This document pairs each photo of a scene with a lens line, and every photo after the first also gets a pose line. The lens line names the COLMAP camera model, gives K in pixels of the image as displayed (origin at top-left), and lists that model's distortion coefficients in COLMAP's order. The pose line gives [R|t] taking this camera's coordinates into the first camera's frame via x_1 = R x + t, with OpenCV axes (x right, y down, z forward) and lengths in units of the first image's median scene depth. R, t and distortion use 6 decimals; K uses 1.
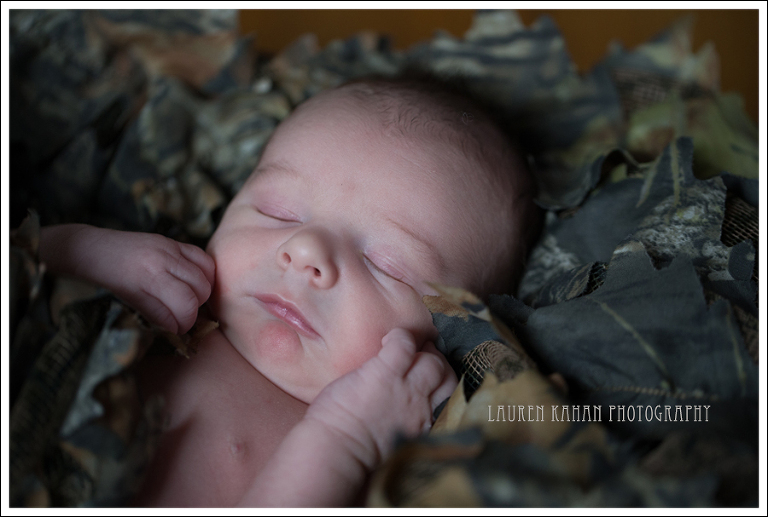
lens RADIAL K [[2359.7, 0, 384.0], [0, 2359.7, 258.5], [0, 0, 1]] dist [0.058517, 0.595785]
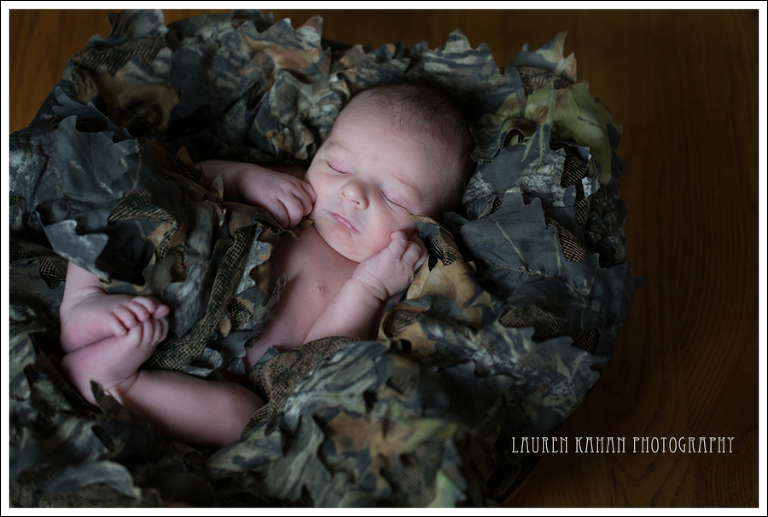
lens RADIAL K [[2359.7, 0, 384.0], [0, 2359.7, 258.5], [0, 0, 1]] dist [0.058517, 0.595785]
pose [[0.998504, 0.008585, -0.054006, 0.100880], [0.004182, 0.972718, 0.231952, -0.406475], [0.054524, -0.231831, 0.971227, -0.953030]]
